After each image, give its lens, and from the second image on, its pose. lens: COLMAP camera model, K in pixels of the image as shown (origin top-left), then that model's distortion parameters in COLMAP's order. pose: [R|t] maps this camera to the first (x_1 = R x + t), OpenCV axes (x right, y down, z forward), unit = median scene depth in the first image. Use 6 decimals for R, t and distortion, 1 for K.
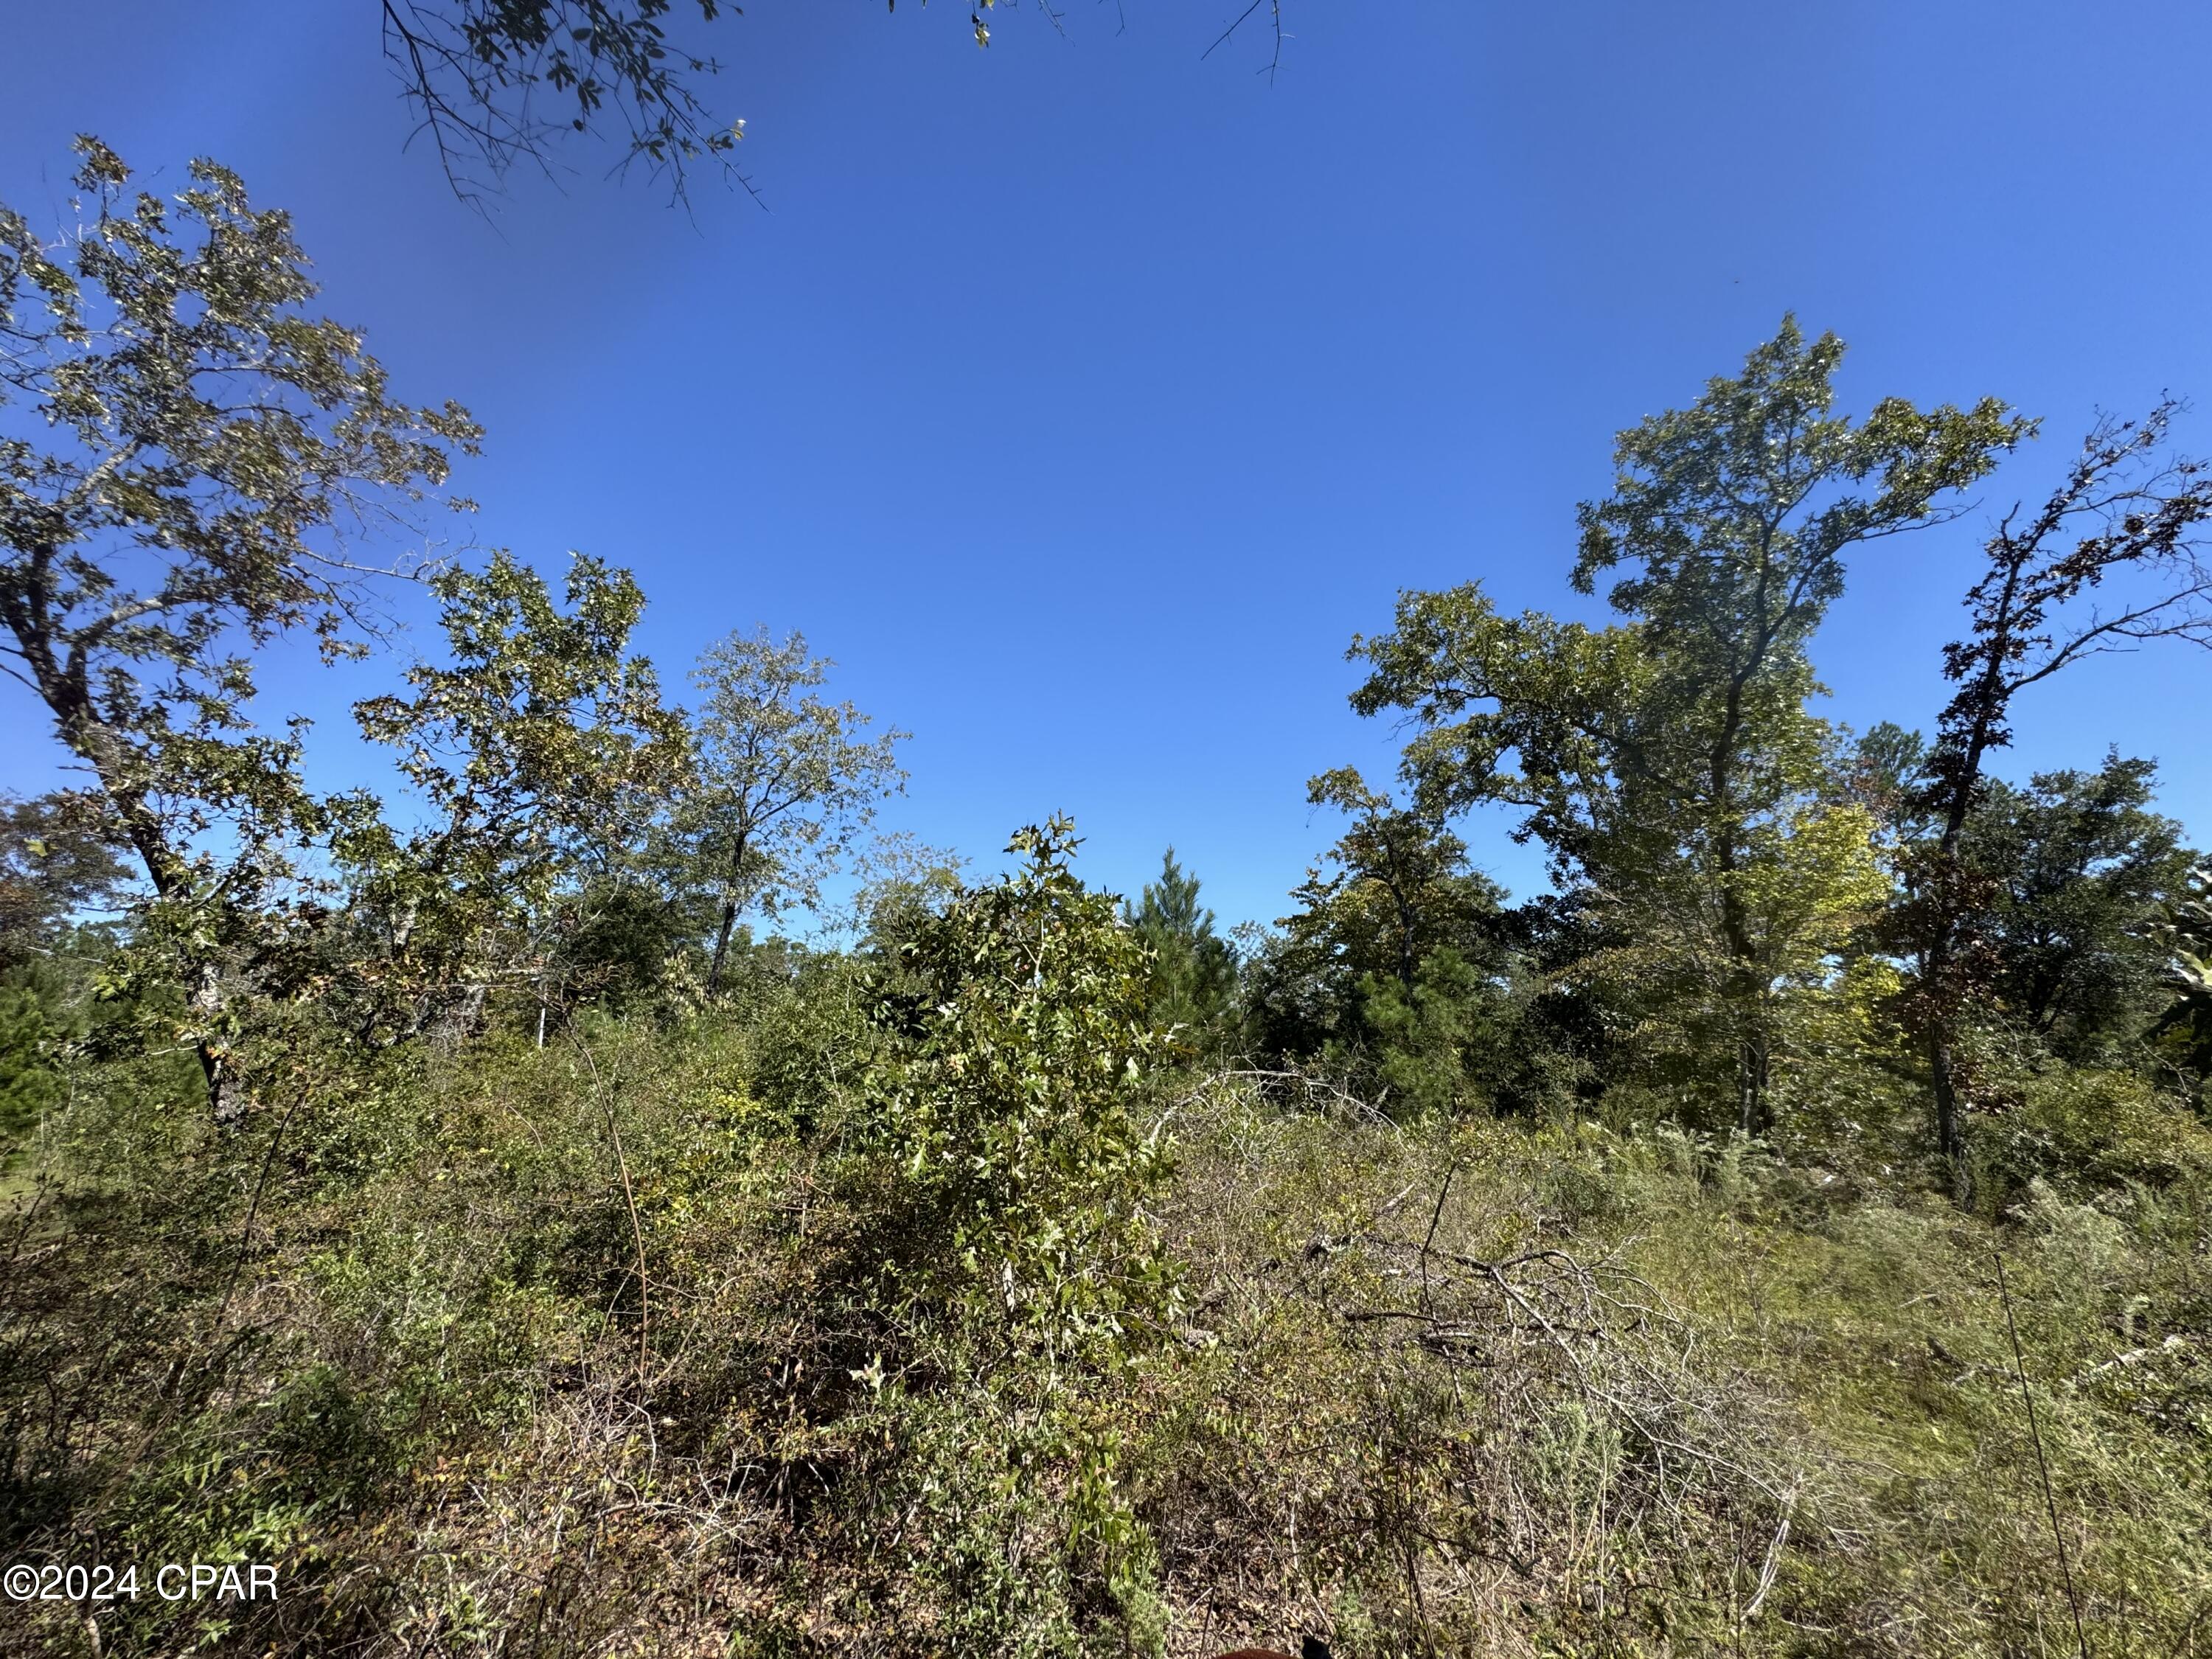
lens RADIAL K [[897.7, 0, 1111.7], [0, 897.7, 833.6], [0, 0, 1]] dist [-0.000595, 0.000154]
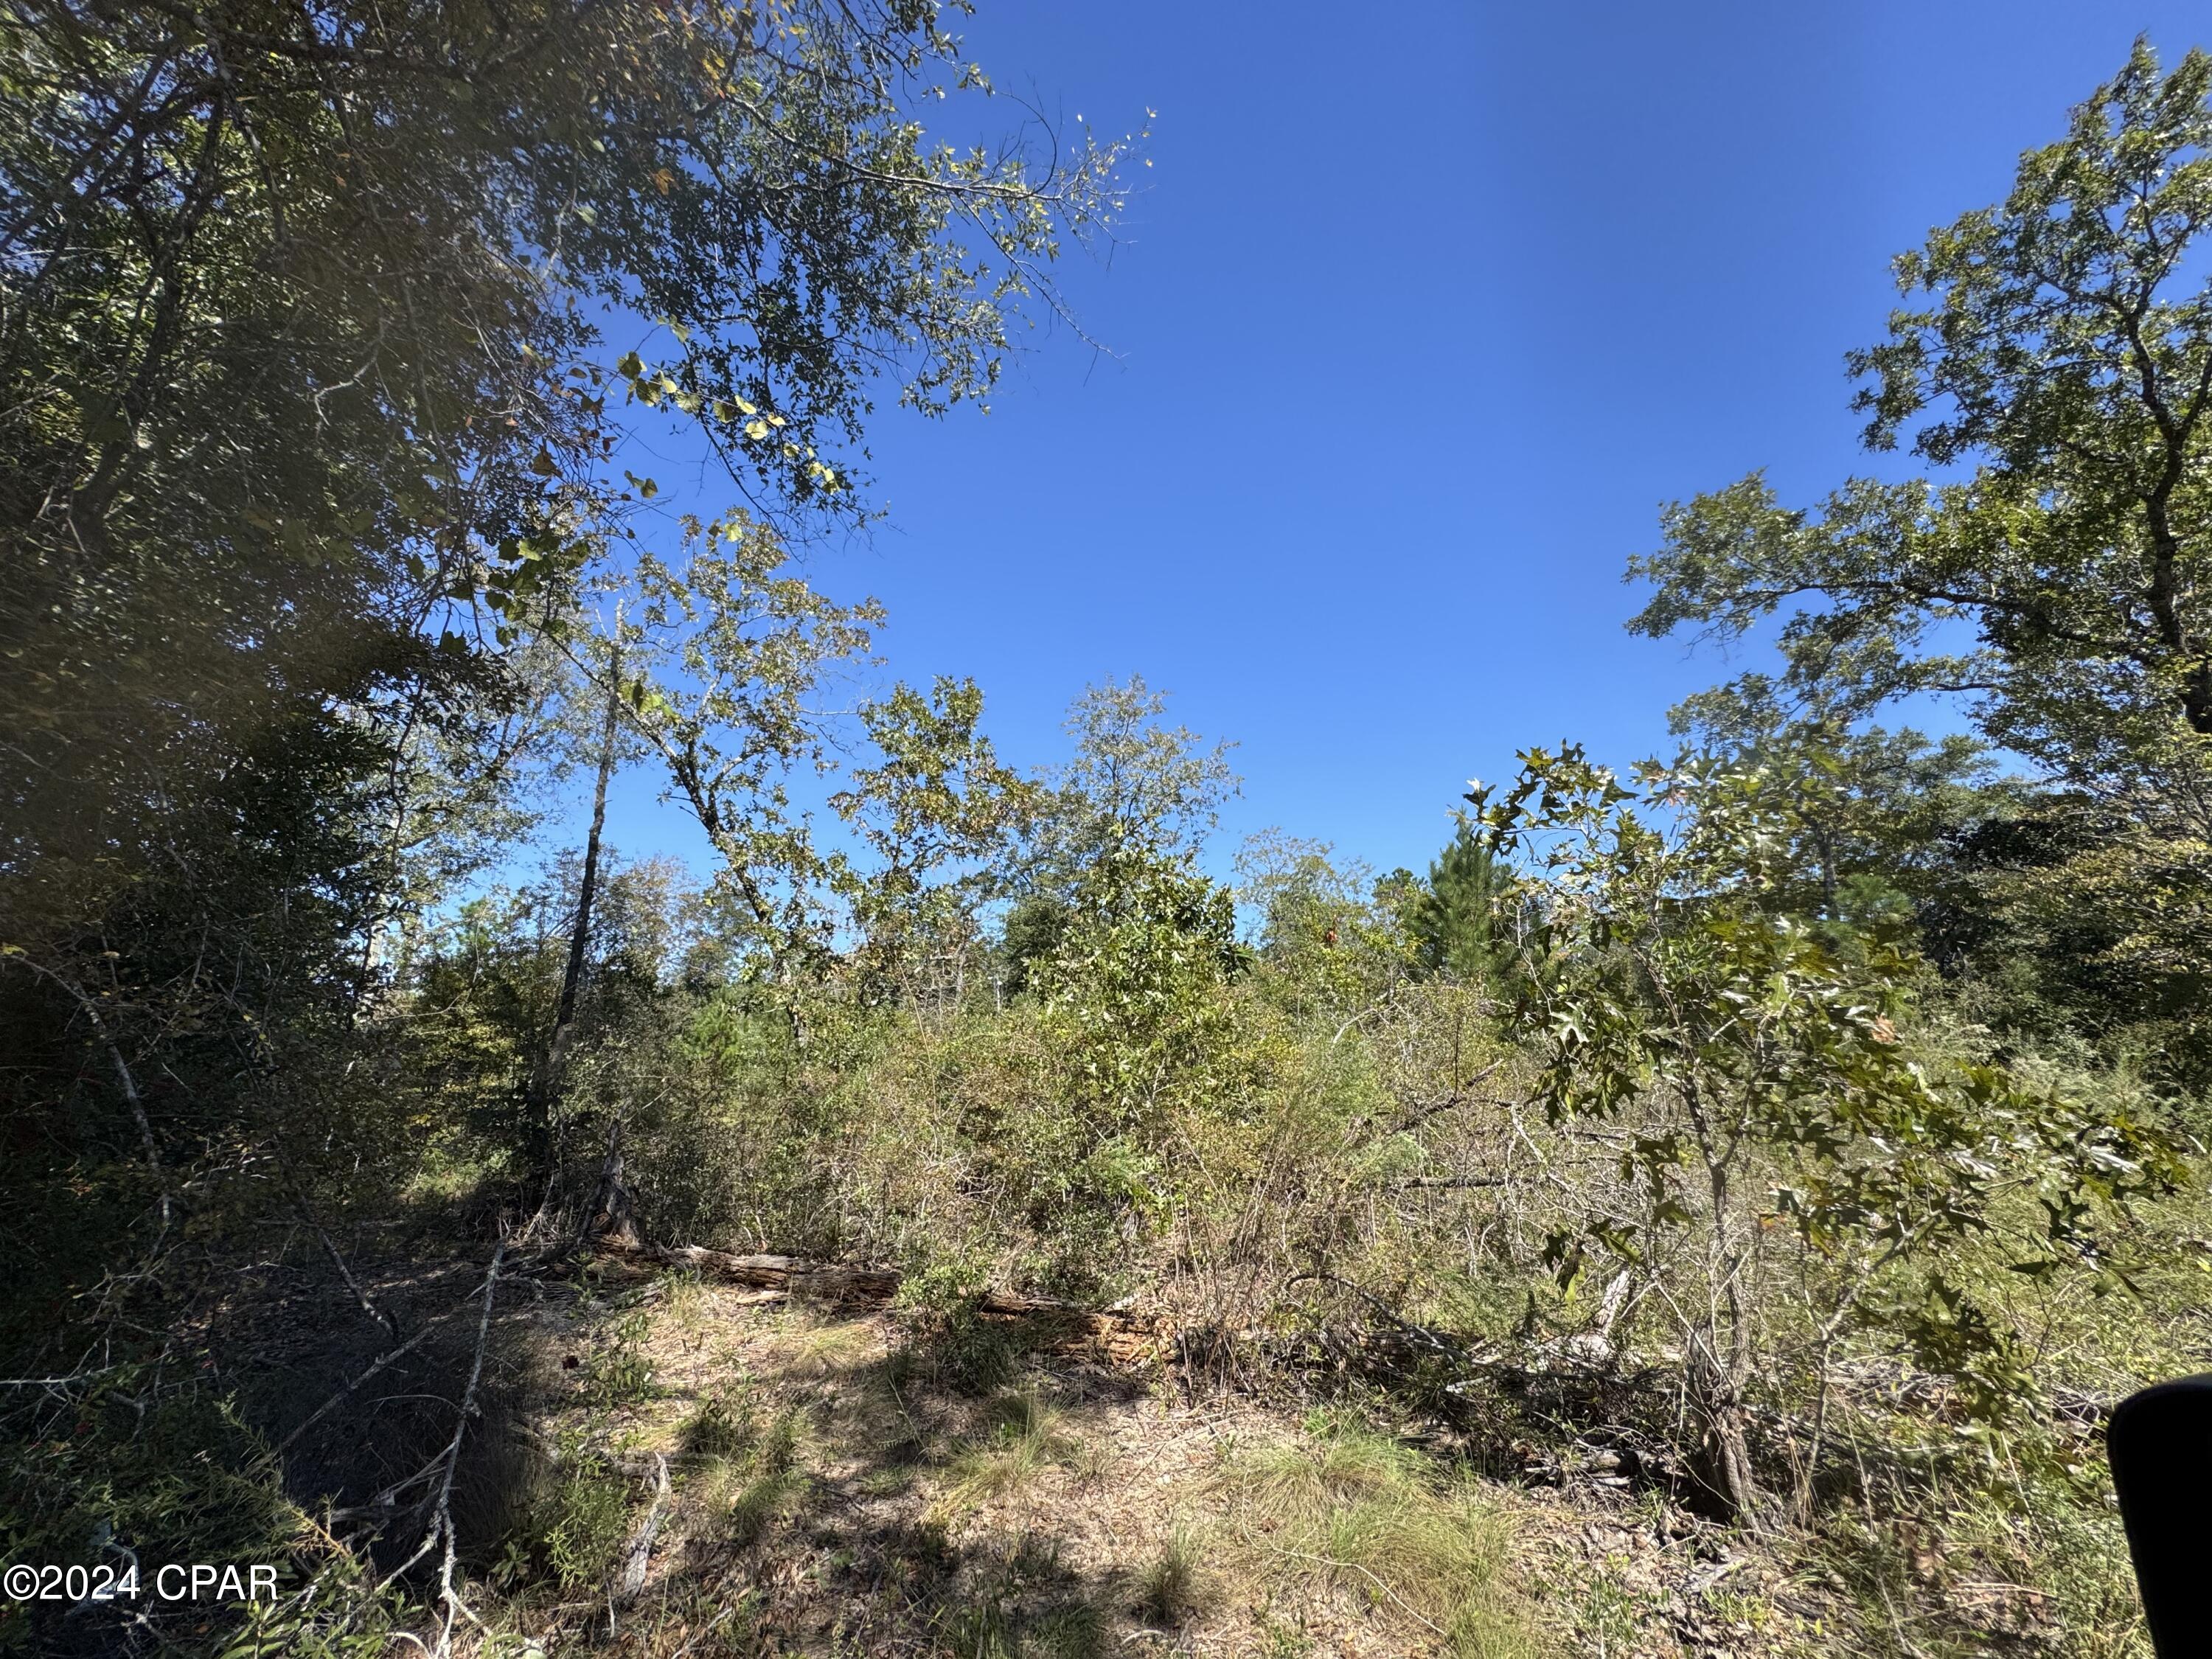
lens RADIAL K [[883.4, 0, 1106.0], [0, 883.4, 829.5], [0, 0, 1]] dist [-0.001781, 0.000031]
pose [[0.888166, -0.135897, -0.438969, 0.314613], [0.136027, 0.990210, -0.031326, 0.030556], [0.438928, -0.031889, 0.897956, -0.242305]]
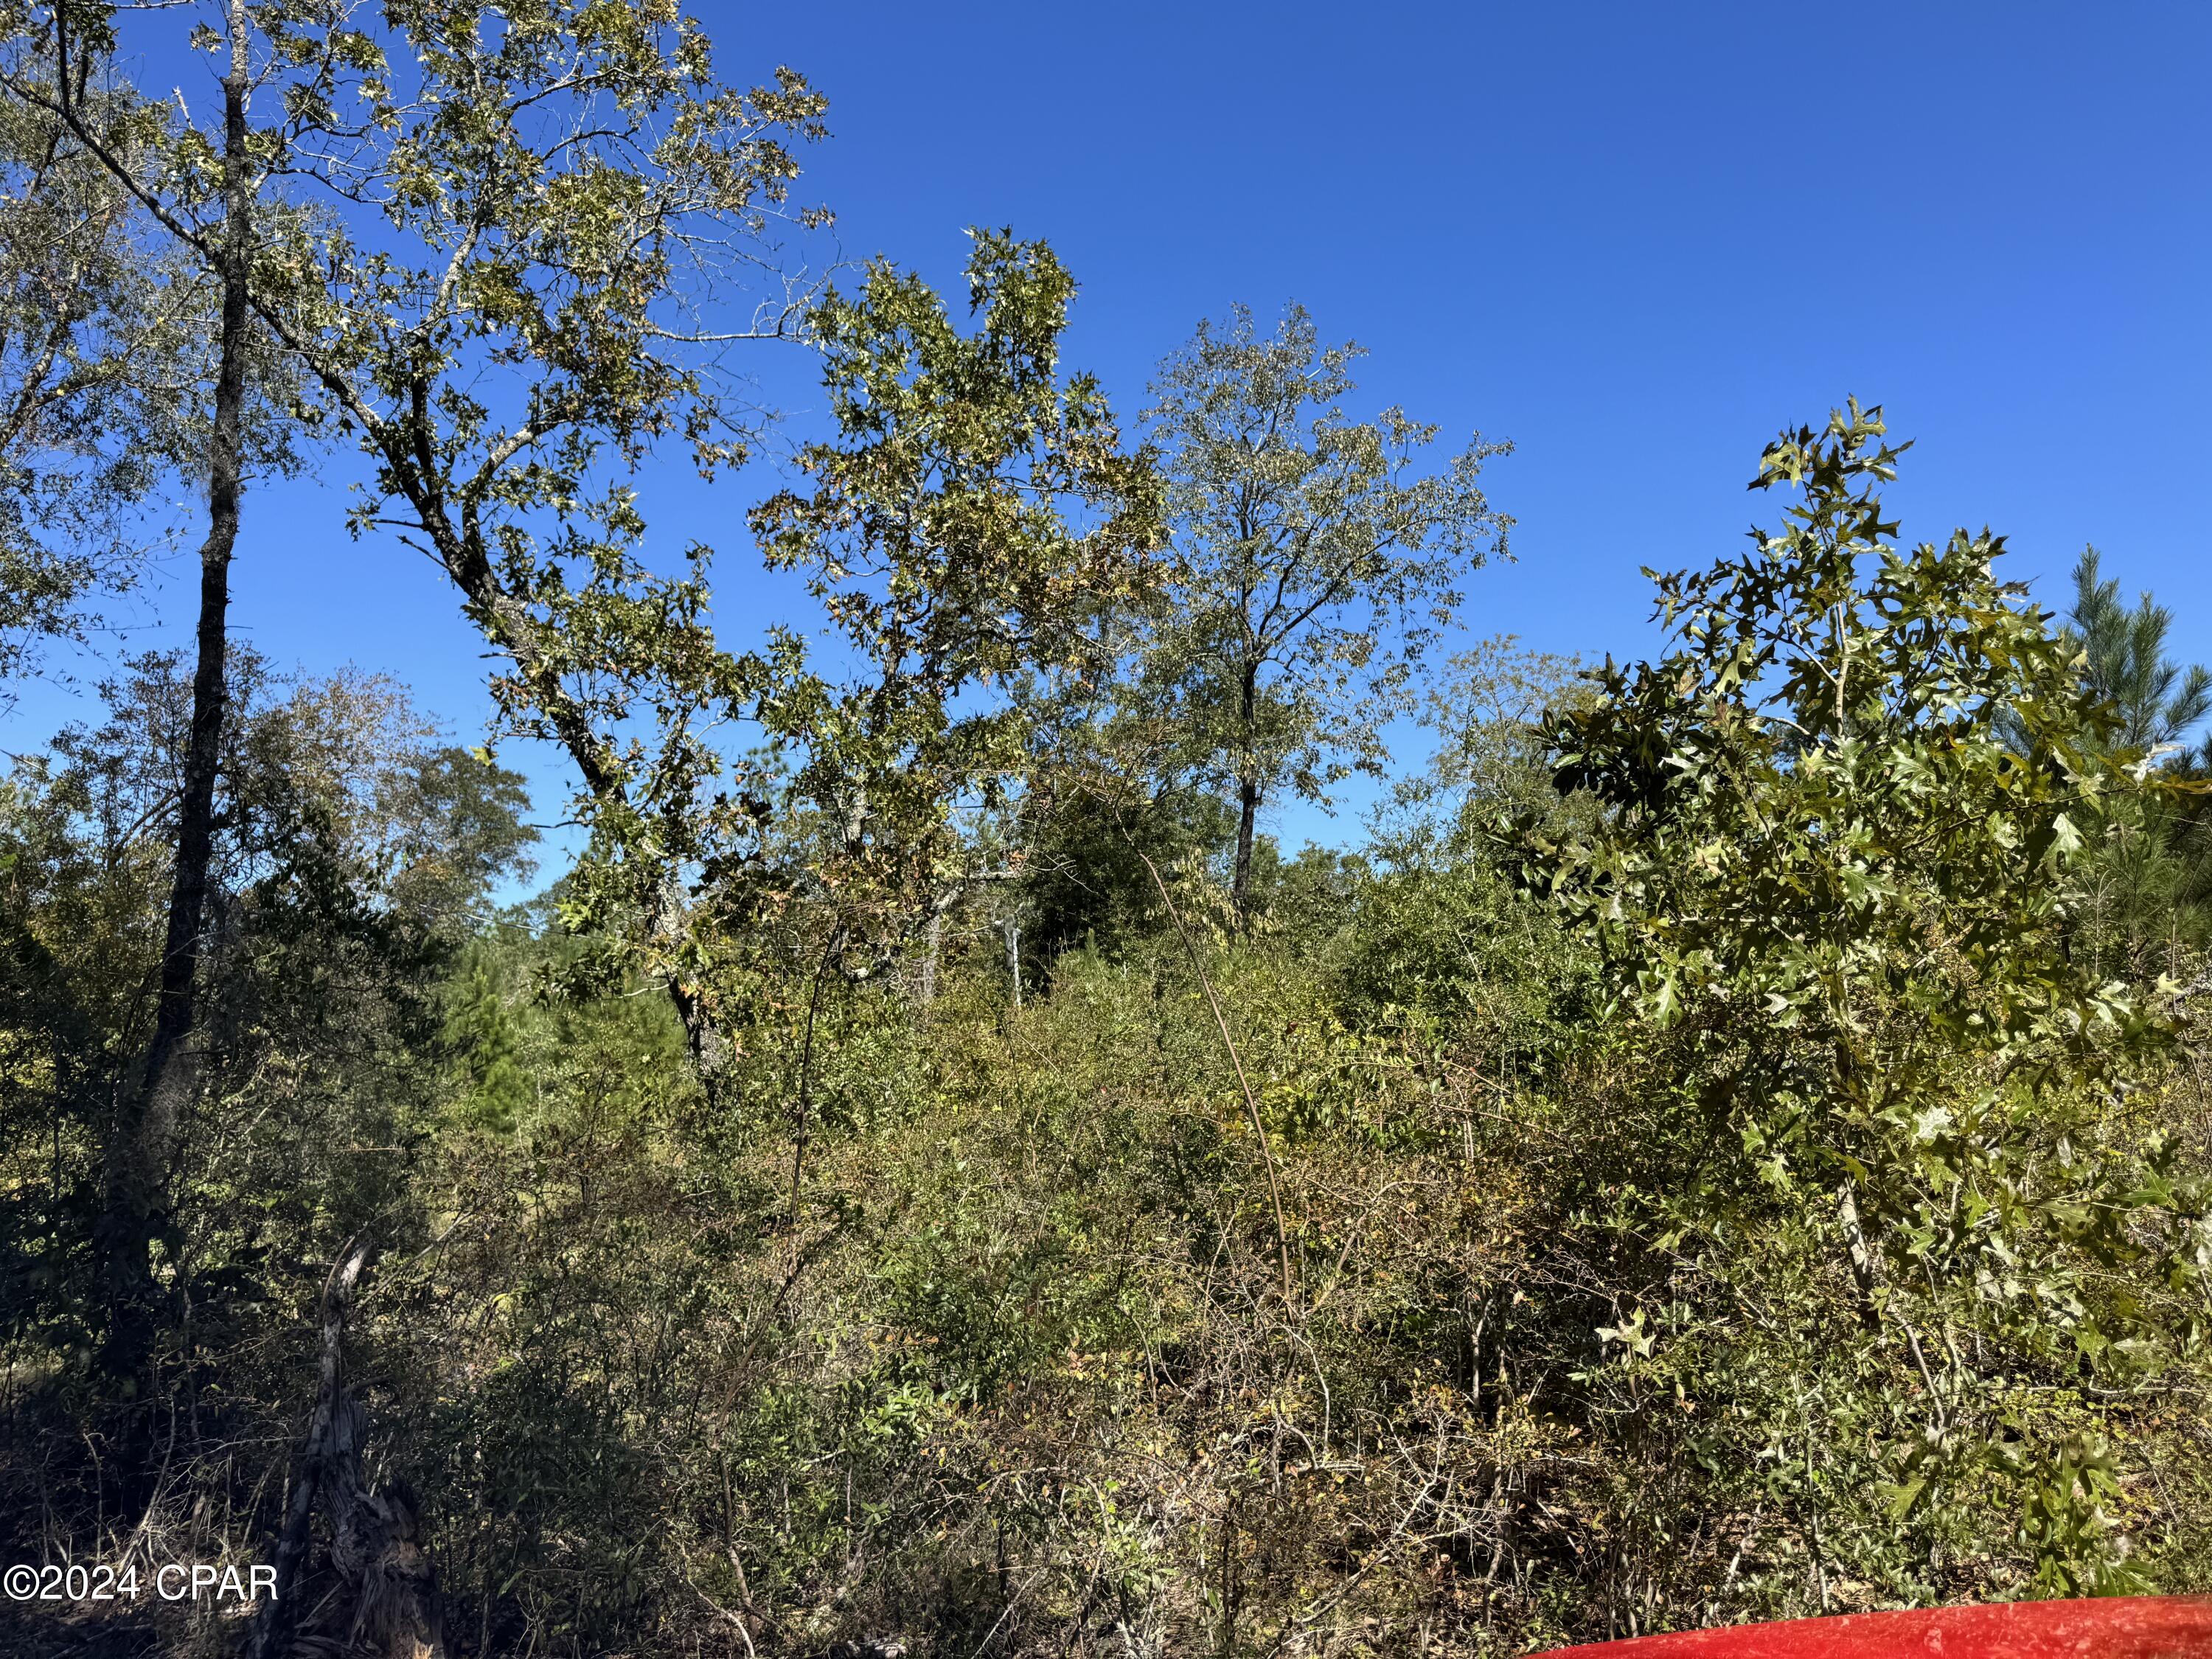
lens RADIAL K [[1579.0, 0, 1118.2], [0, 1579.0, 835.8], [0, 0, 1]] dist [0.072474, -0.092075]
pose [[0.883312, -0.093093, -0.459449, -0.017615], [0.143914, 0.986607, 0.076778, 0.053819], [0.446148, -0.133940, 0.884880, -0.036112]]
